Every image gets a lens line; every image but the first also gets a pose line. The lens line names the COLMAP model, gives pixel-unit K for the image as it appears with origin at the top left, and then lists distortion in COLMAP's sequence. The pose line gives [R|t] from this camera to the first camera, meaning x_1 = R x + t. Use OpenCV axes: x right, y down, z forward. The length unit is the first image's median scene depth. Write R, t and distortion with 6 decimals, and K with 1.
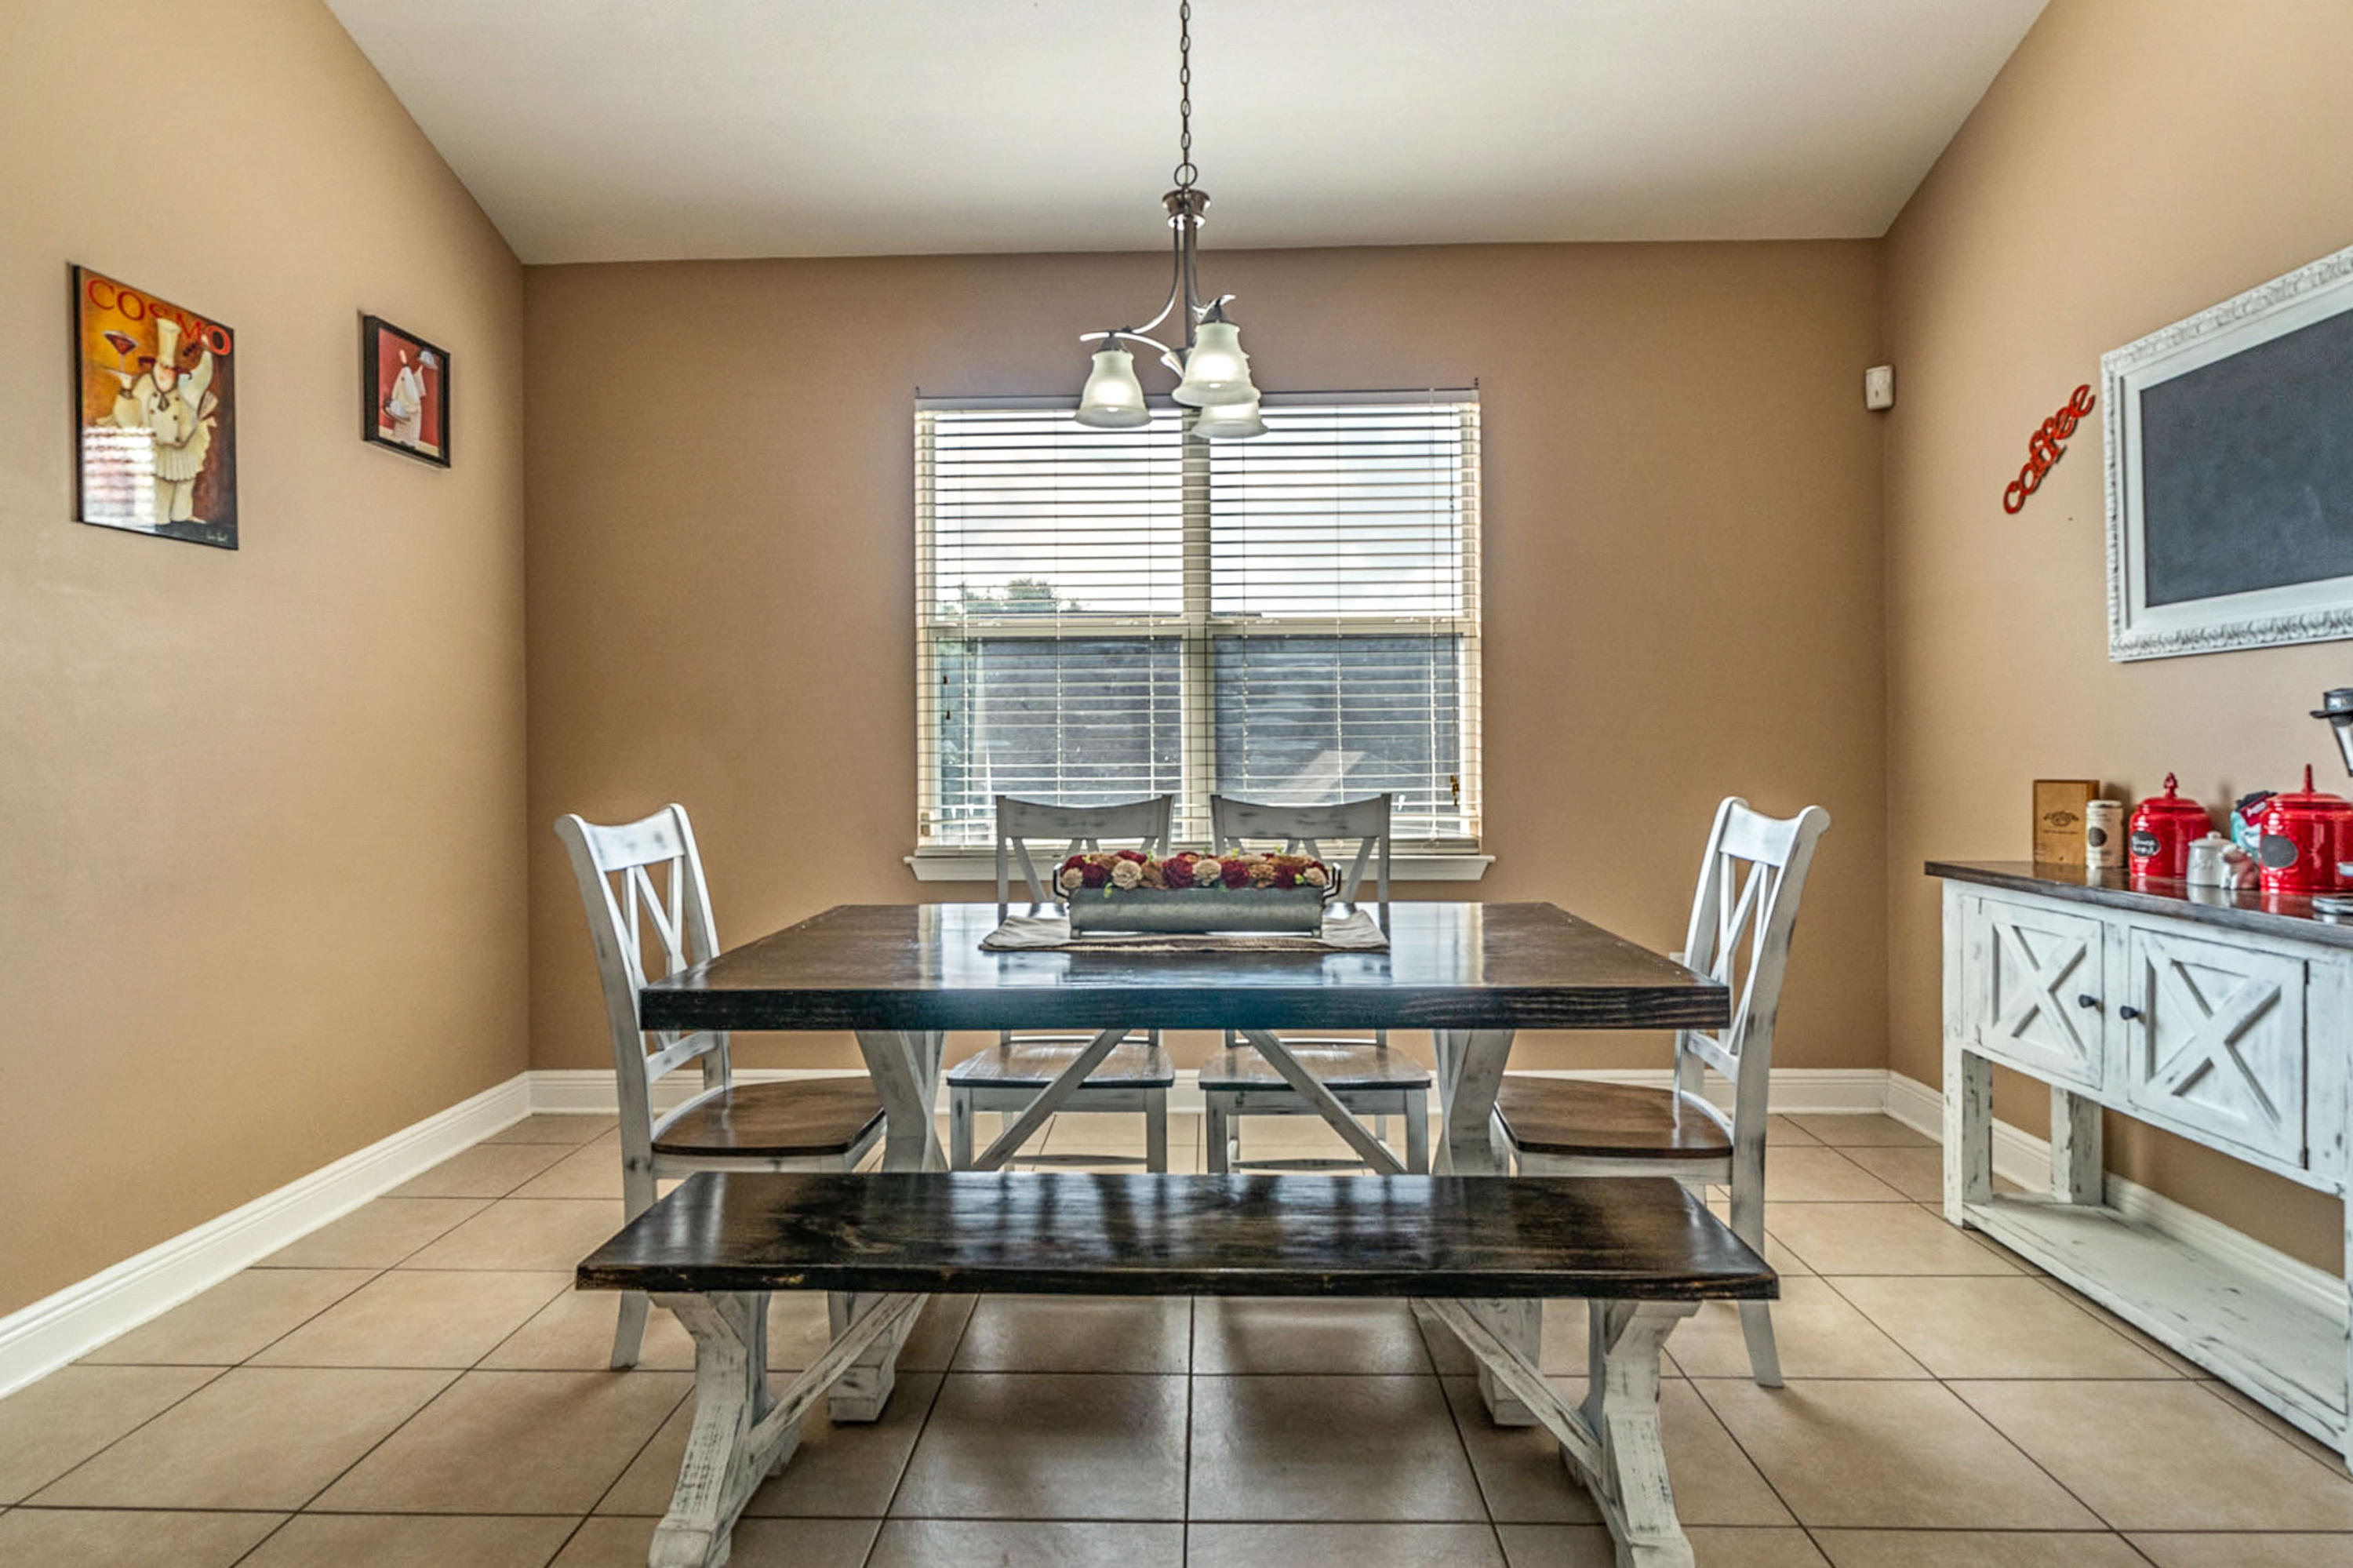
lens RADIAL K [[1255.5, 0, 1155.8], [0, 1255.5, 749.2], [0, 0, 1]] dist [-0.007329, 0.000520]
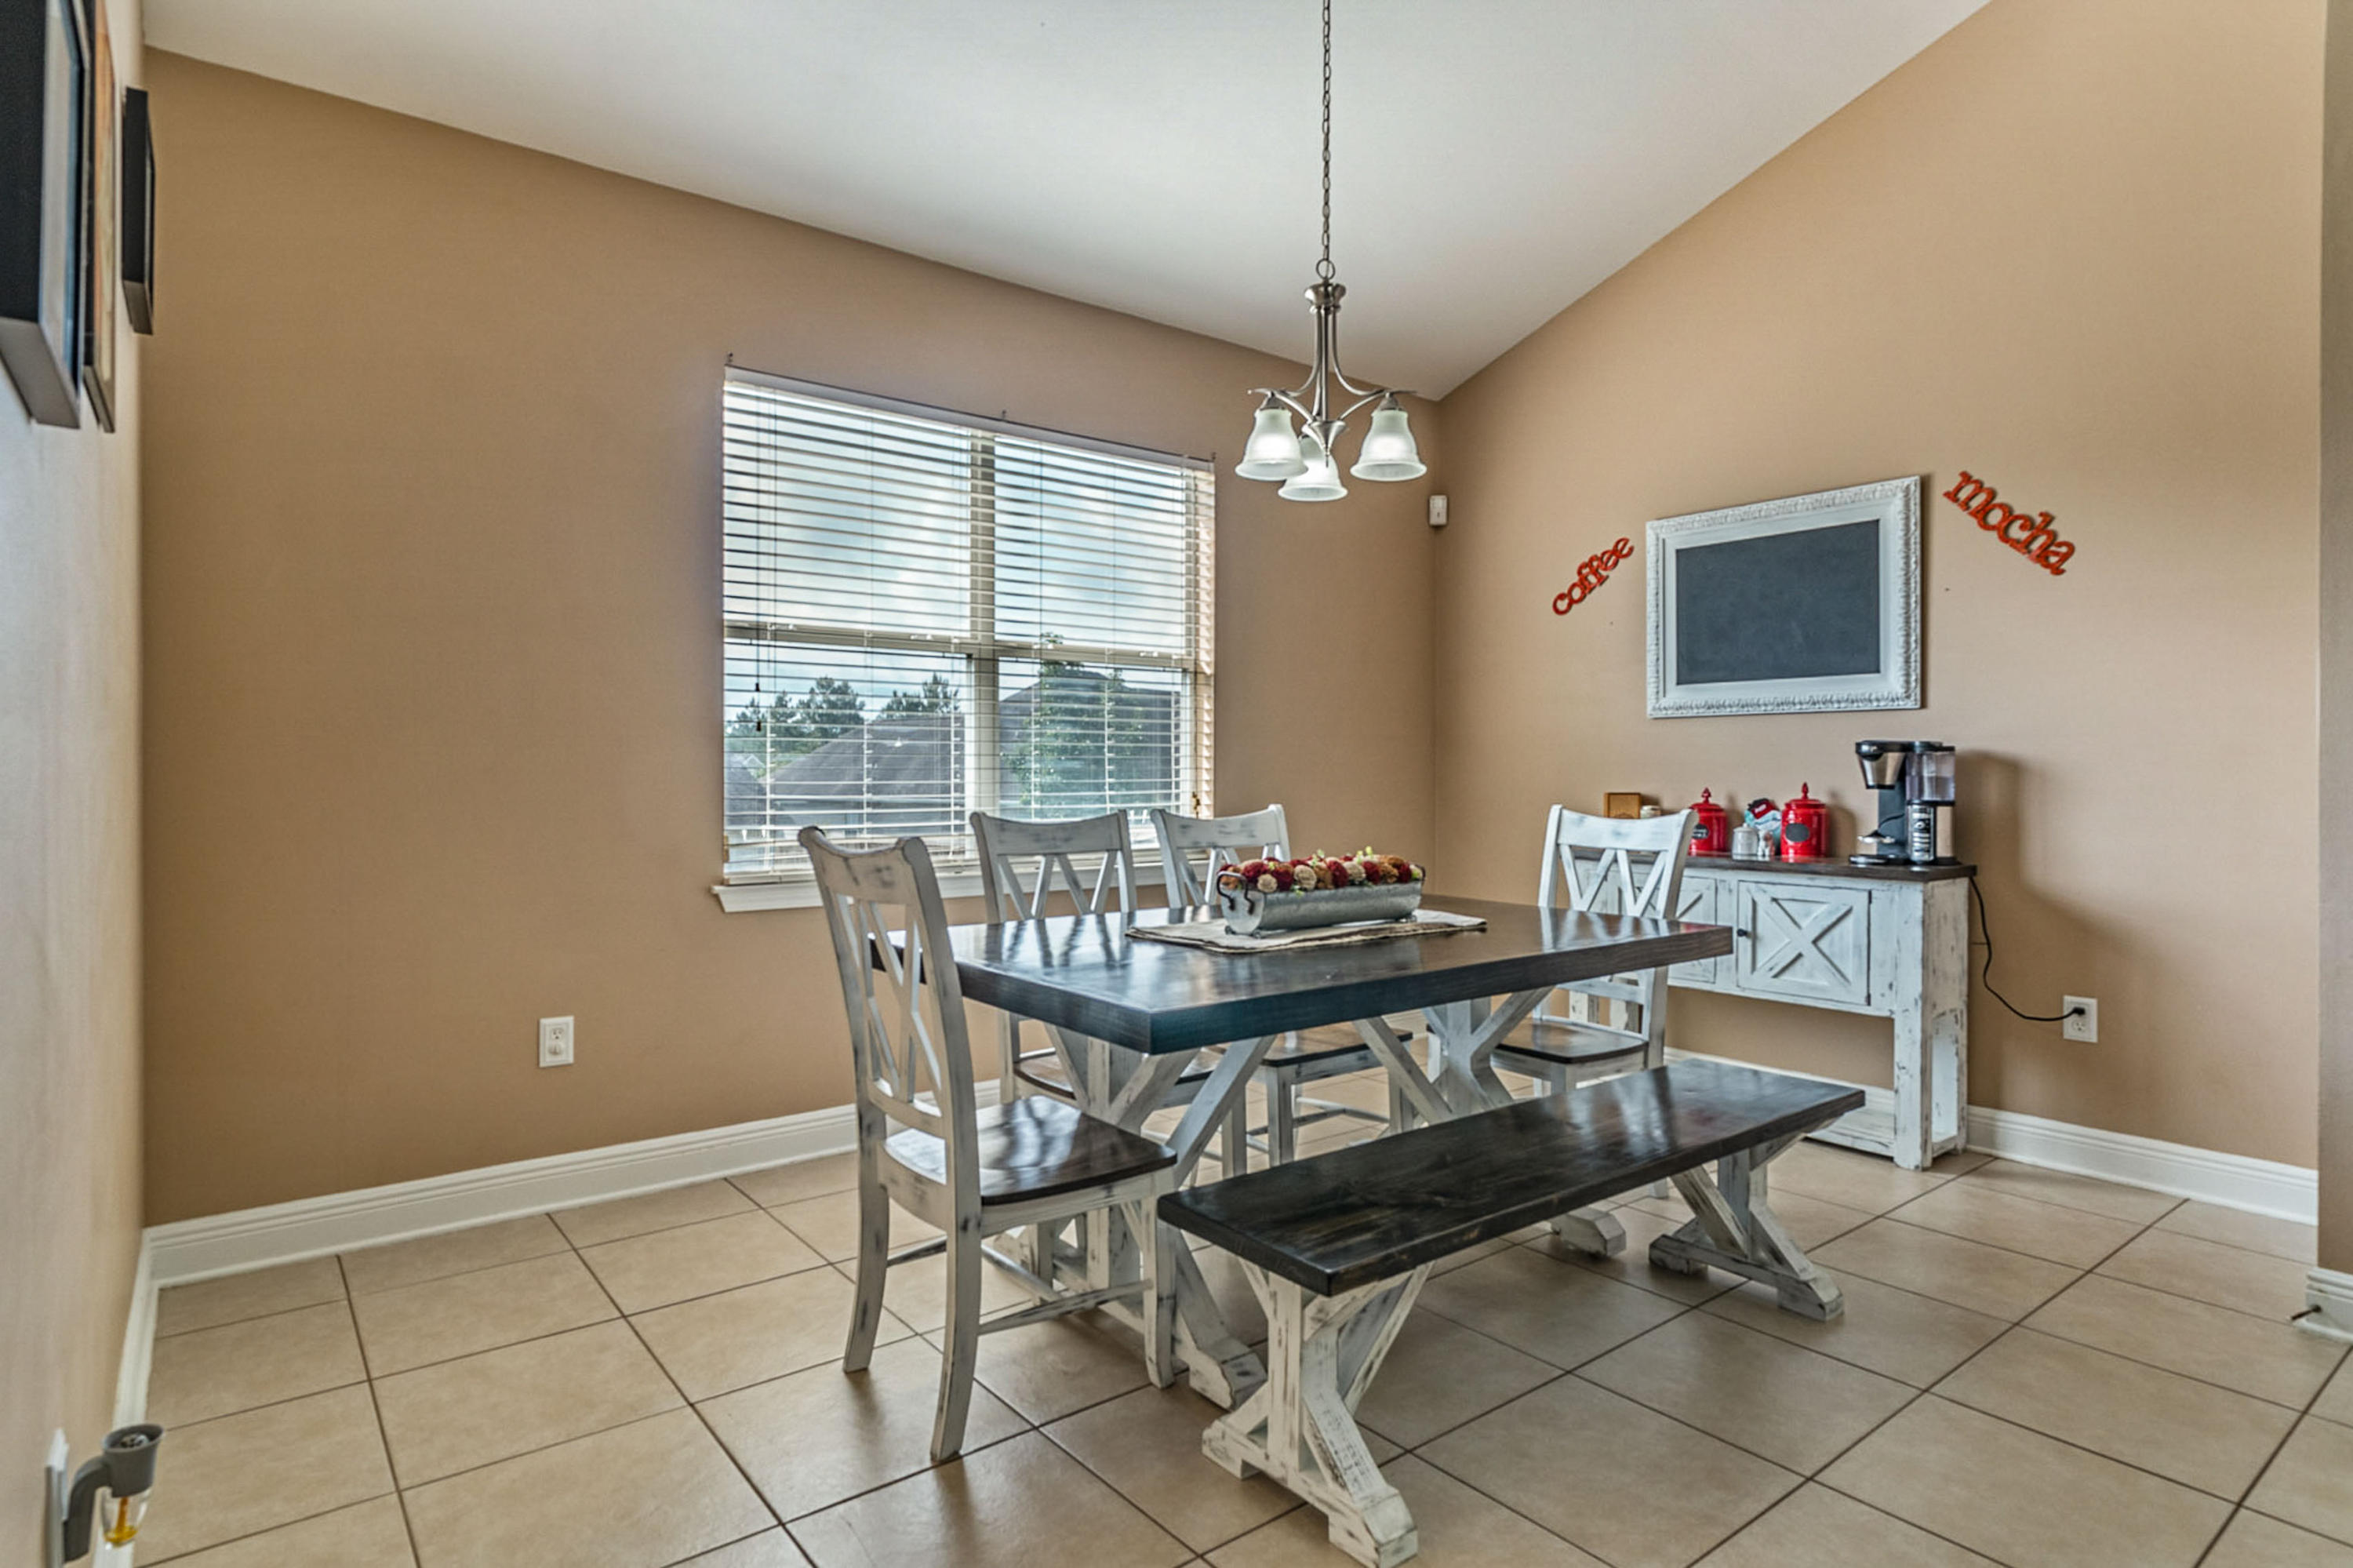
lens RADIAL K [[1255.5, 0, 1138.2], [0, 1255.5, 768.0], [0, 0, 1]] dist [-0.007329, 0.000520]
pose [[0.771051, 0.010200, 0.636692, -0.763090], [-0.008306, 0.999948, -0.005960, 0.008463], [-0.636720, -0.000693, 0.771095, 0.198727]]
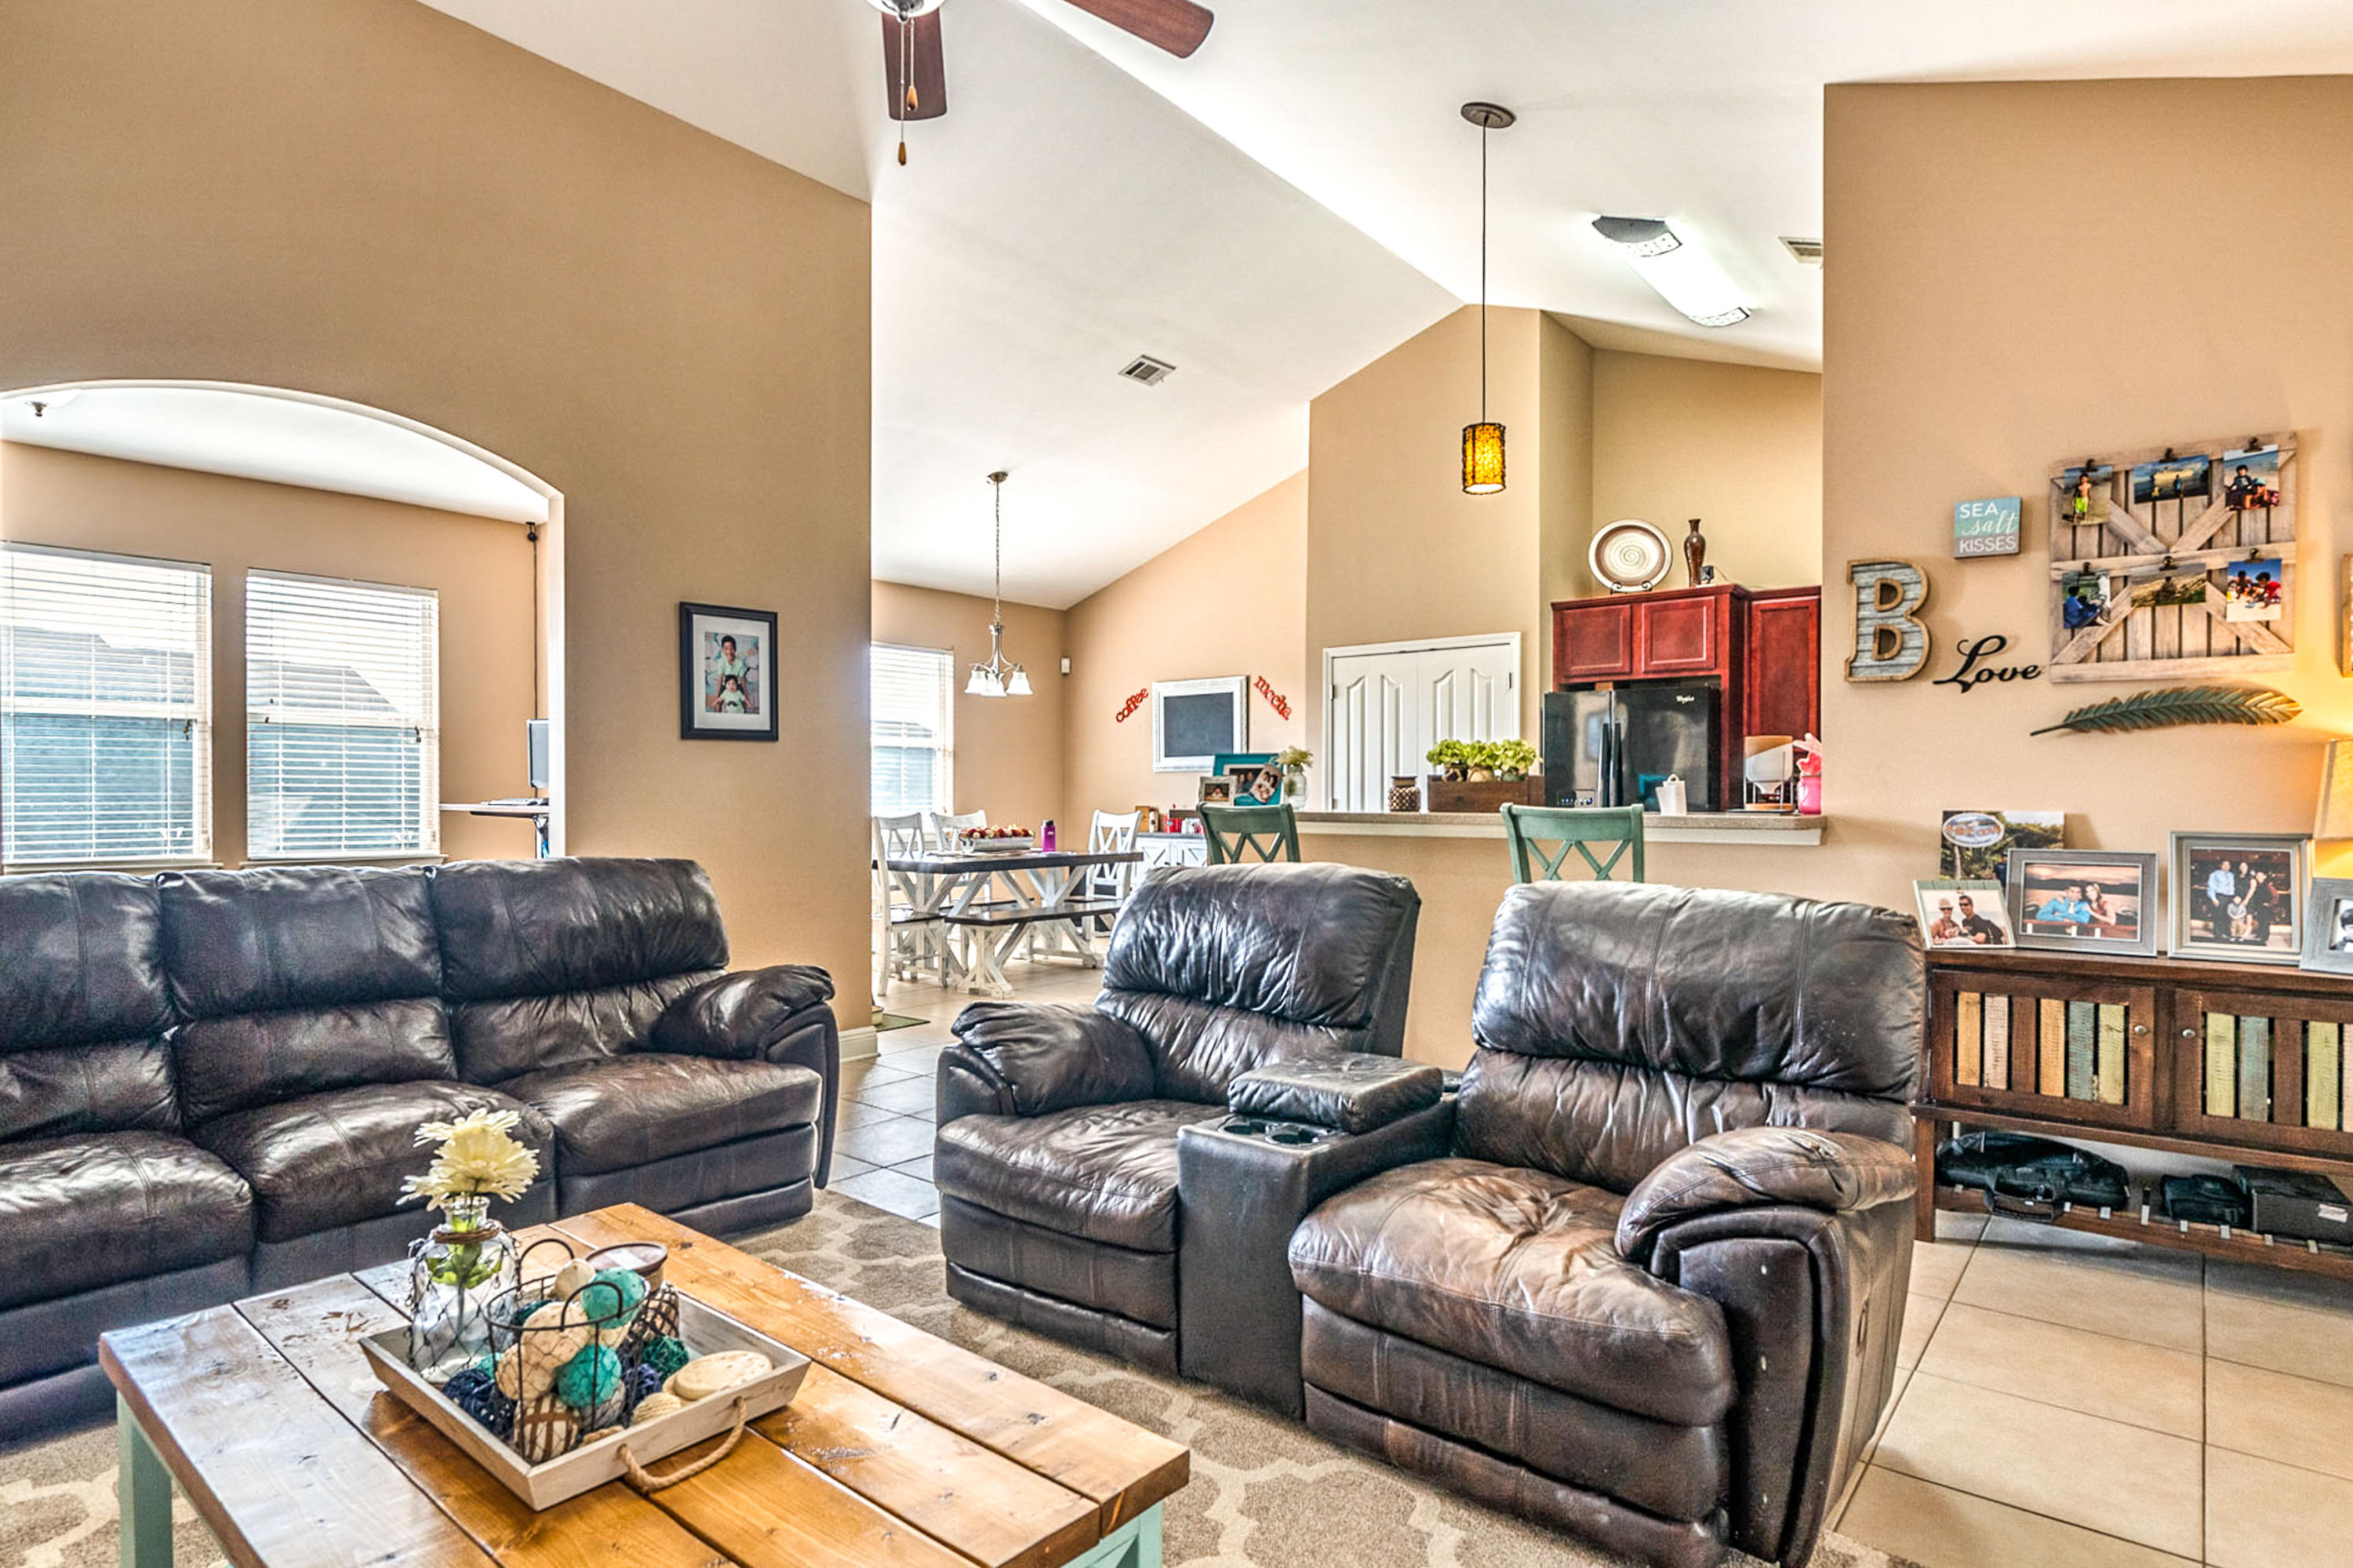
lens RADIAL K [[1255.5, 0, 1186.6], [0, 1255.5, 794.9], [0, 0, 1]] dist [-0.007329, 0.000520]
pose [[0.582565, 0.008419, 0.812741, -2.087688], [-0.006665, 0.999962, -0.005581, 0.013112], [-0.812757, -0.002166, 0.582599, -1.146244]]
